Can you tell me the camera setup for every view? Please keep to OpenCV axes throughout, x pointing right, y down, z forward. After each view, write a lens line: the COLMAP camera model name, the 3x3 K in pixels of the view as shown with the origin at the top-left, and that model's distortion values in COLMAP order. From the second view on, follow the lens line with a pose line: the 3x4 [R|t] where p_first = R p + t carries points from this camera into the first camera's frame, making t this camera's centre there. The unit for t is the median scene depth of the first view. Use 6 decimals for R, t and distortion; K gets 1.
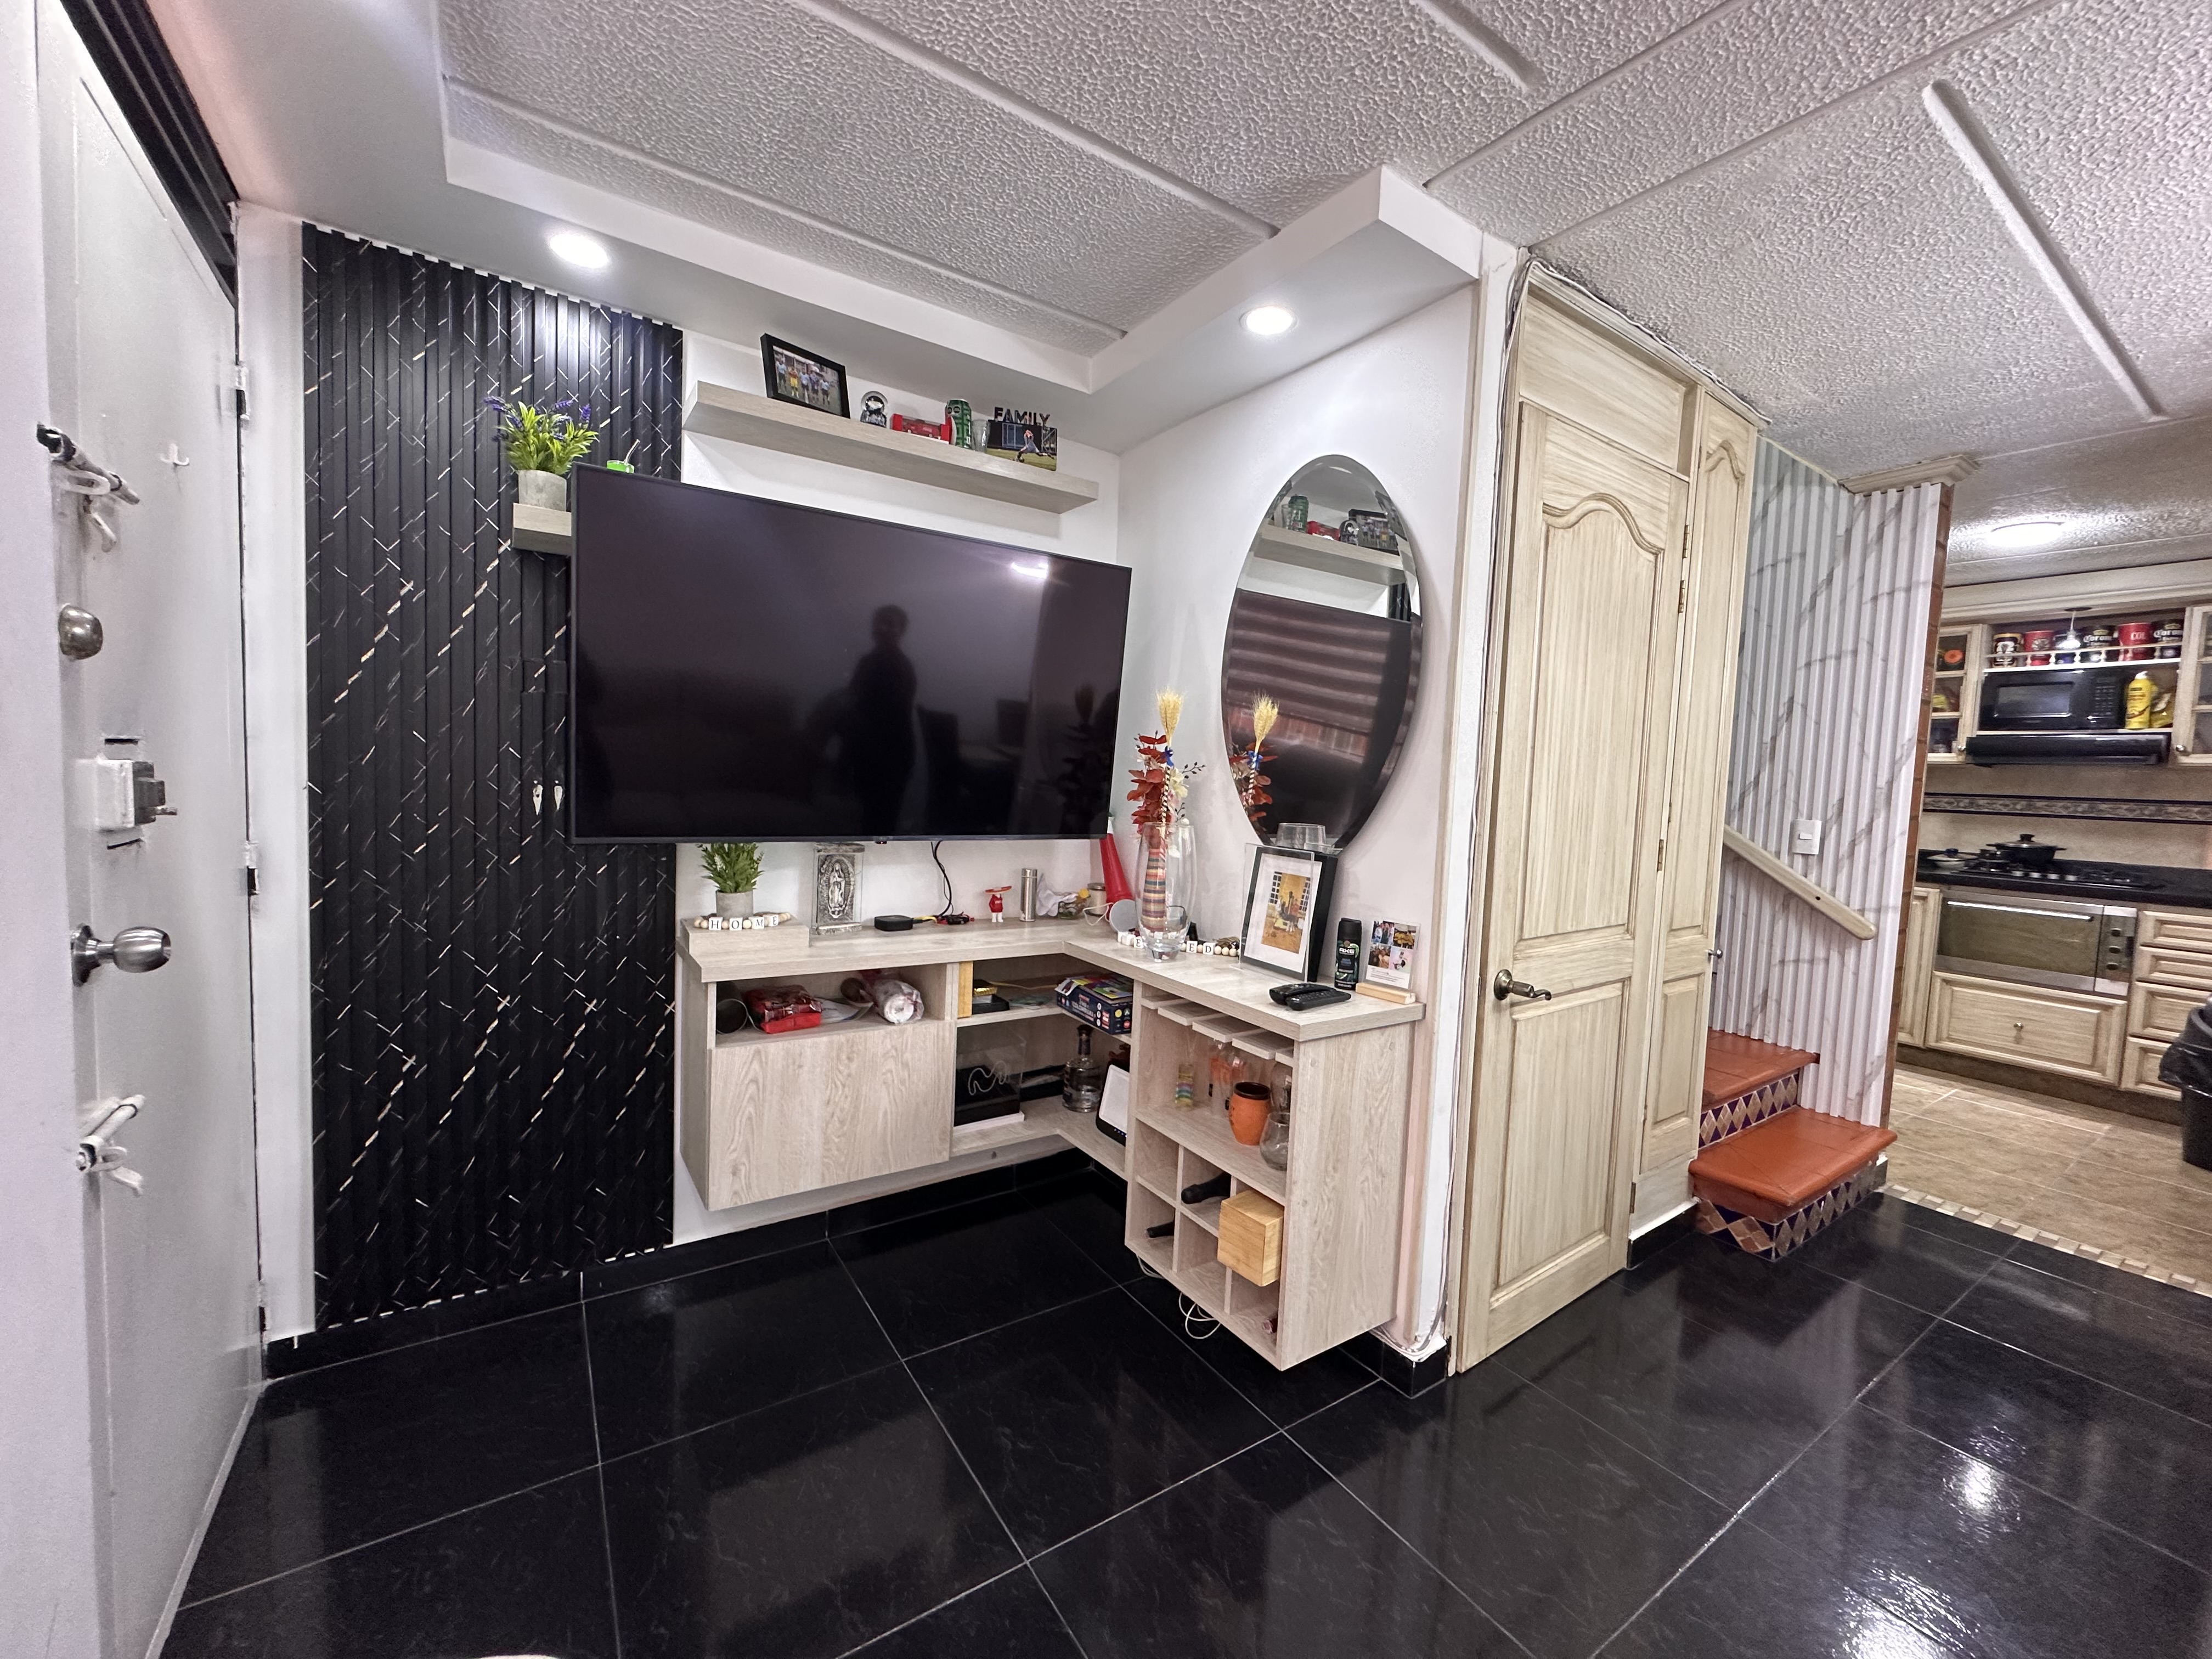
lens RADIAL K [[884.2, 0, 1103.3], [0, 884.2, 833.0], [0, 0, 1]] dist [-0.005194, 0.001140]
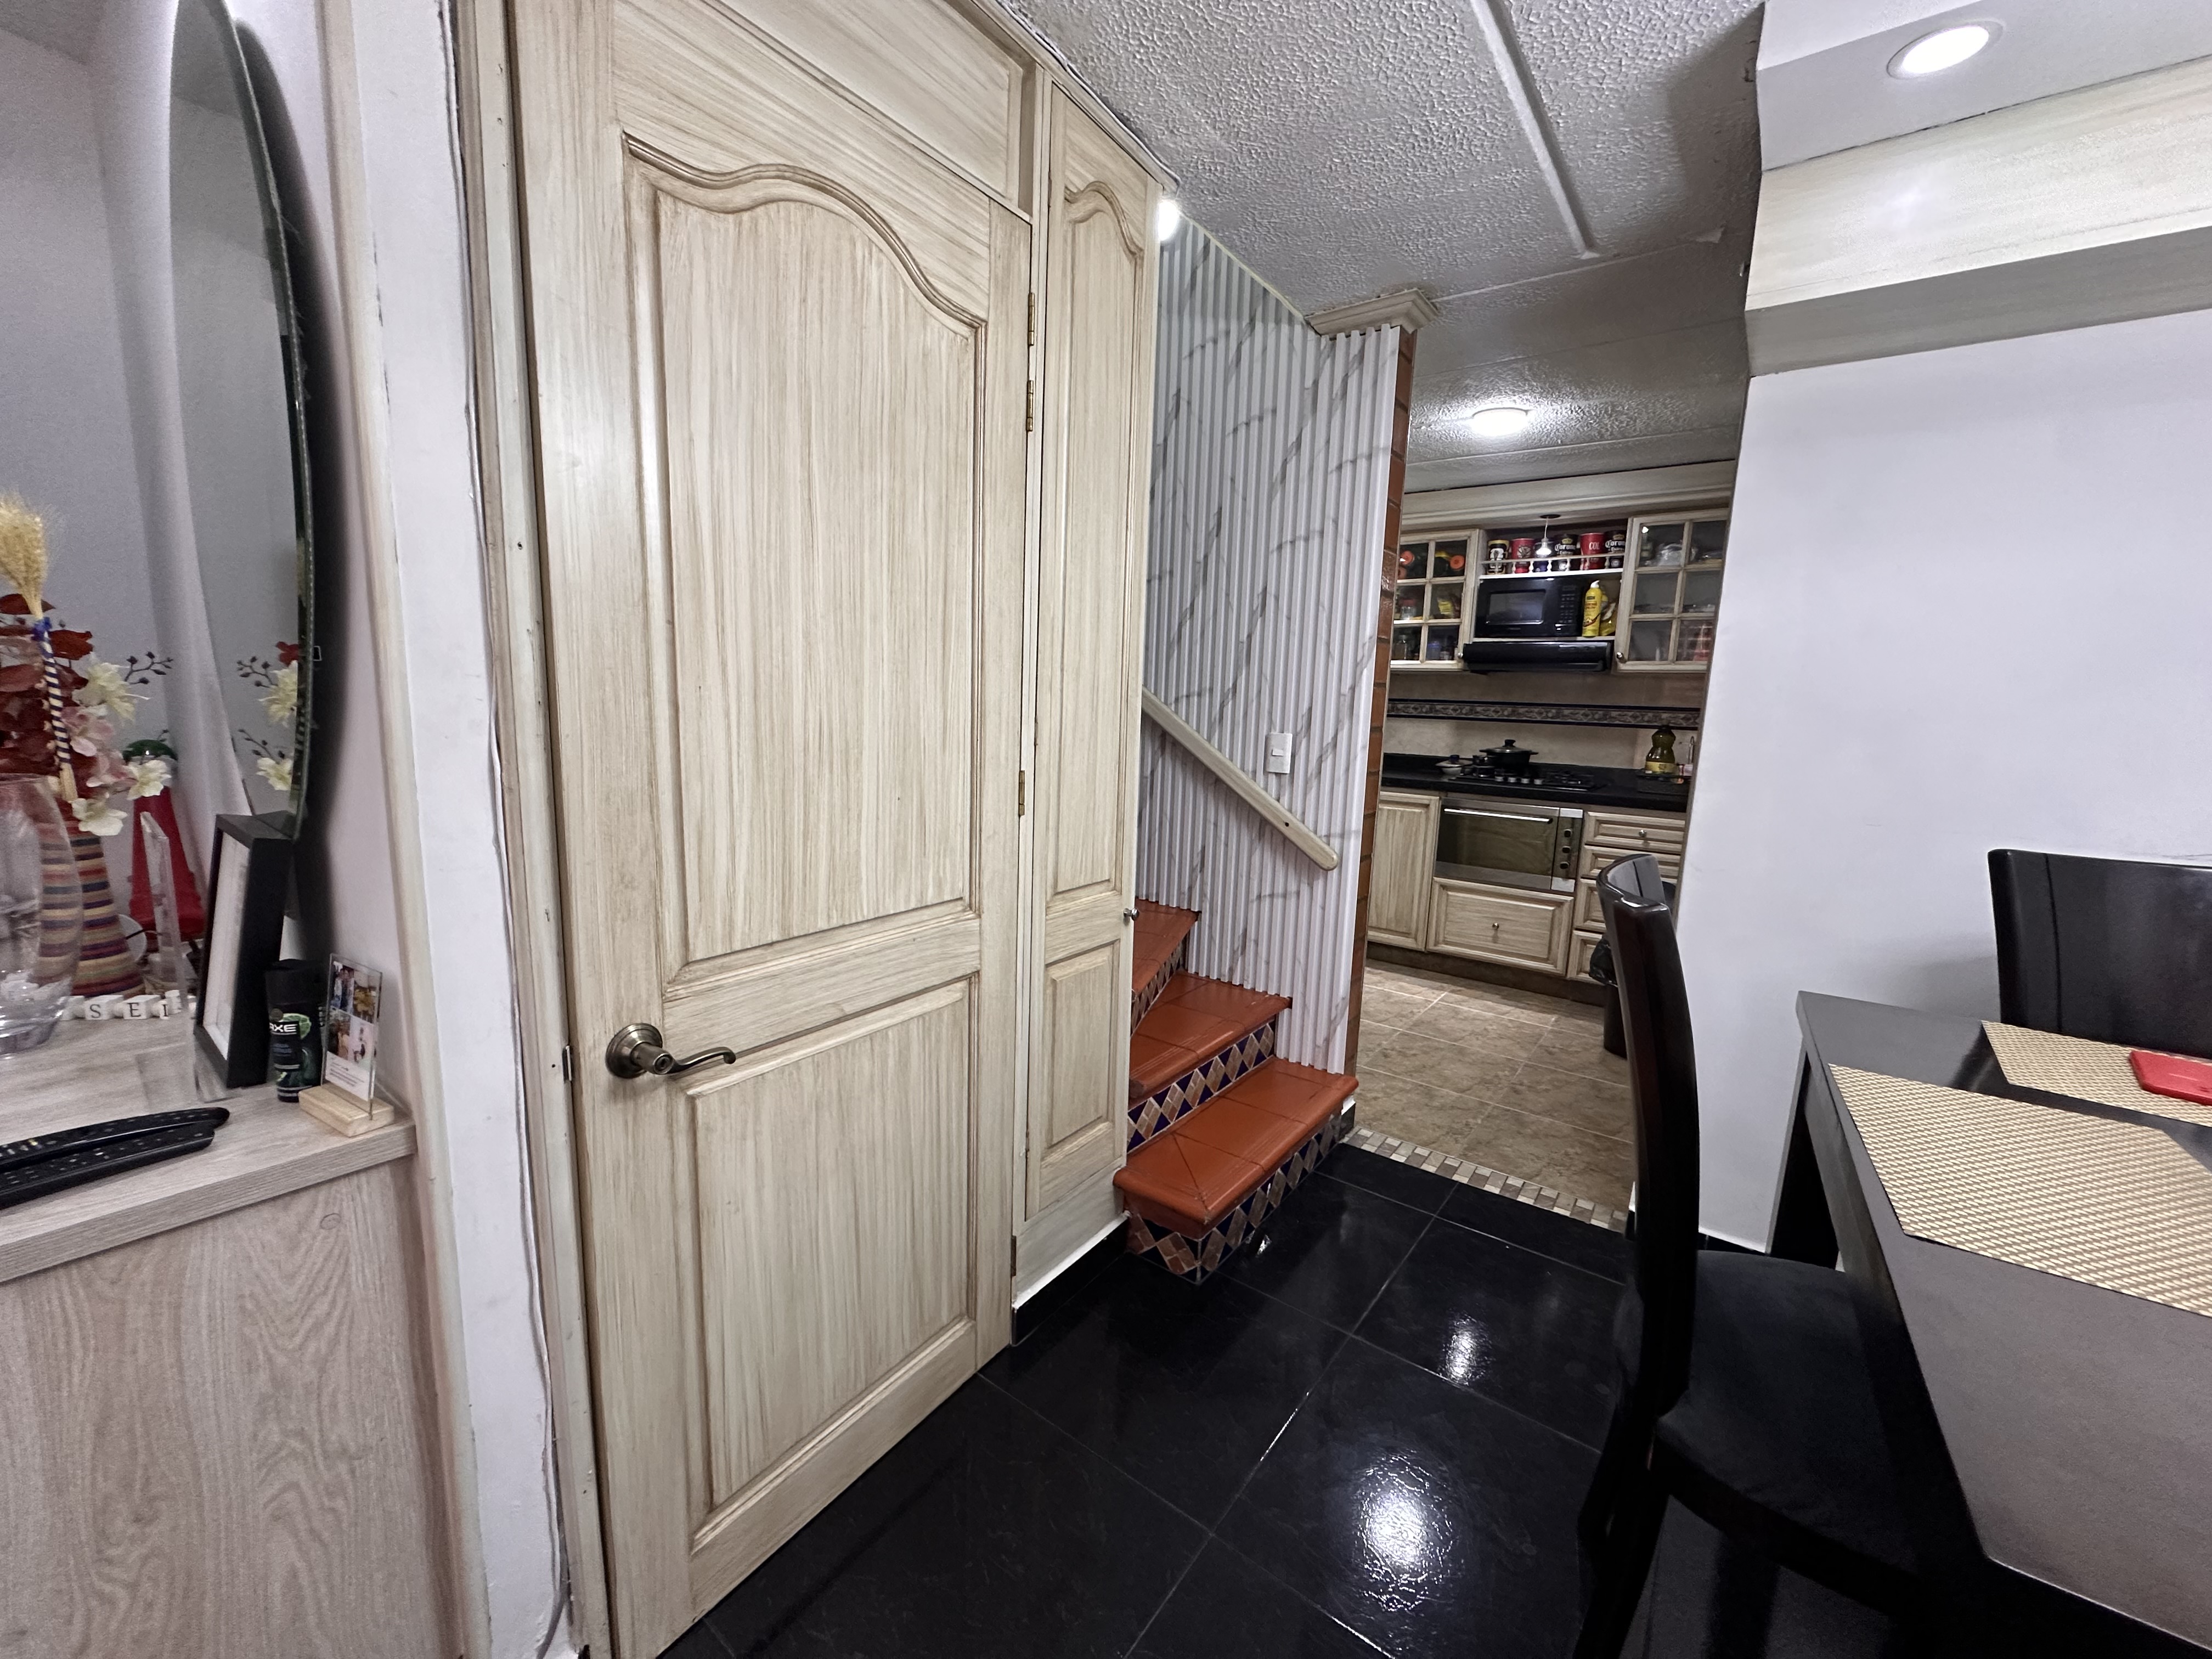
lens RADIAL K [[884.2, 0, 1103.3], [0, 884.2, 833.0], [0, 0, 1]] dist [-0.005194, 0.001140]
pose [[0.942549, -0.057828, 0.329025, 0.338296], [0.025745, 0.994549, 0.101046, -0.009144], [-0.333075, -0.086770, 0.938899, 0.234439]]
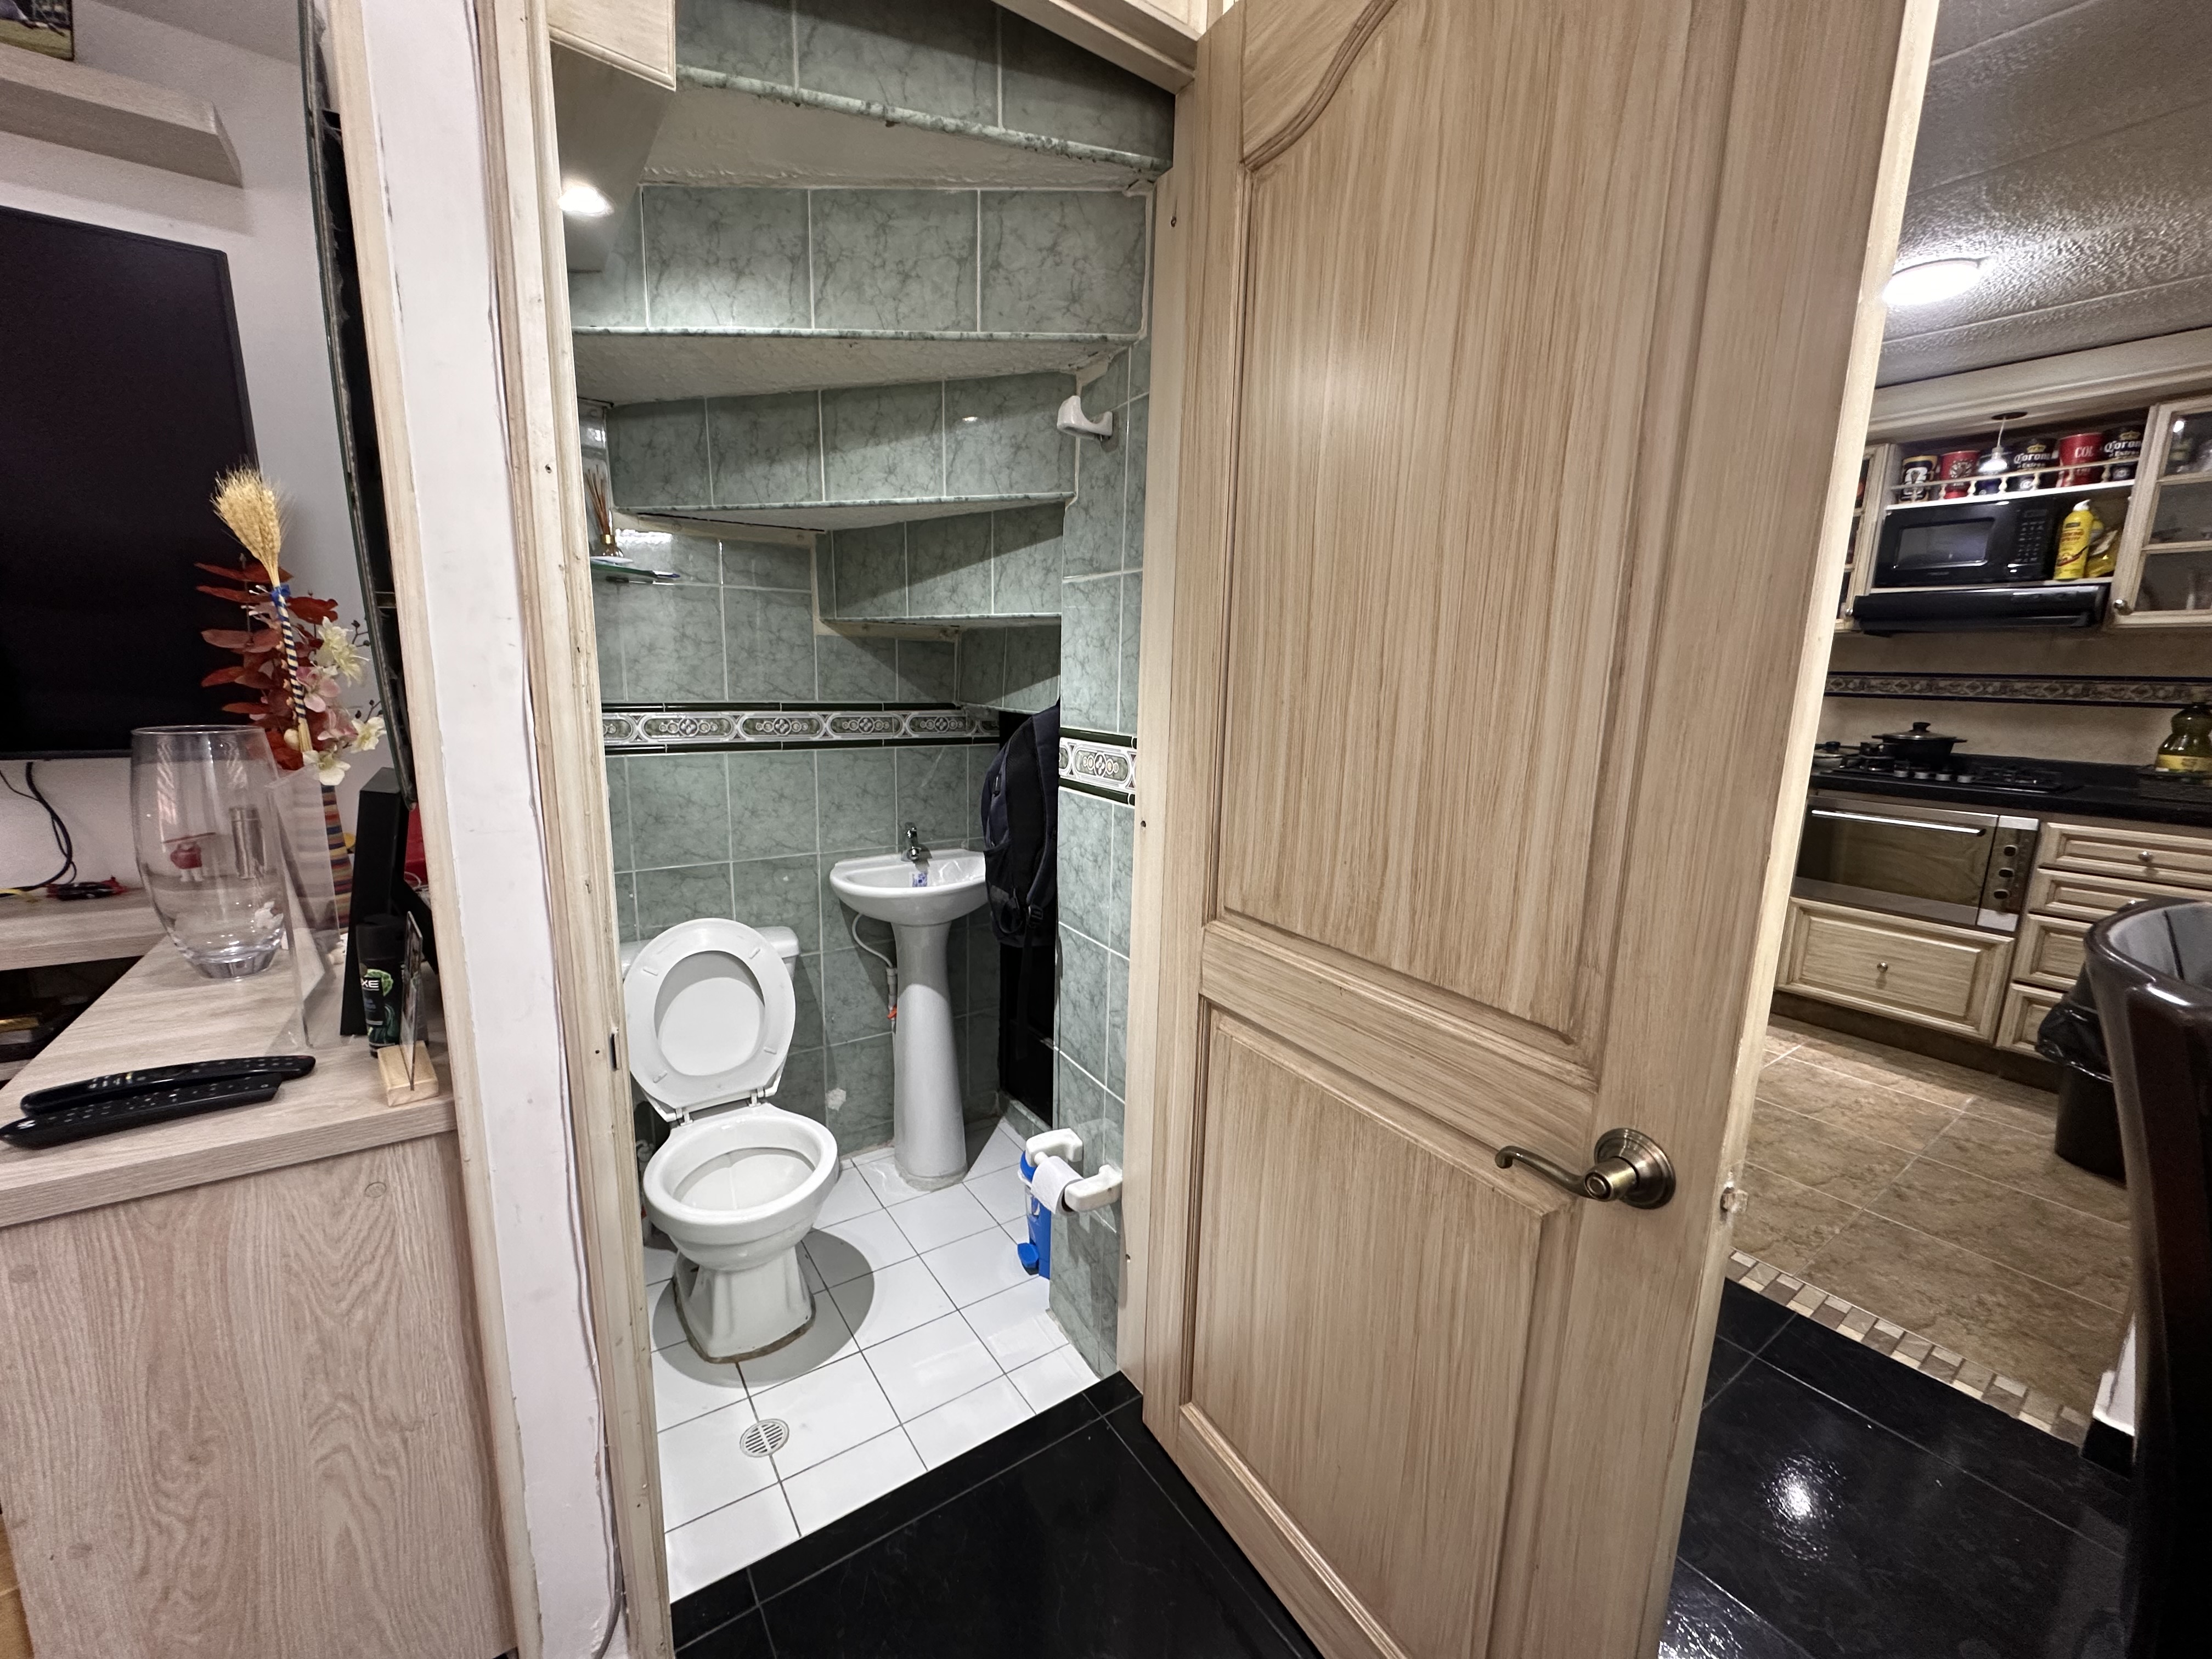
lens RADIAL K [[884.2, 0, 1103.3], [0, 884.2, 833.0], [0, 0, 1]] dist [-0.005194, 0.001140]
pose [[0.999624, -0.016862, 0.021608, 0.411637], [0.014304, 0.993436, 0.113491, -0.000401], [-0.023380, -0.113139, 0.993304, 0.308185]]
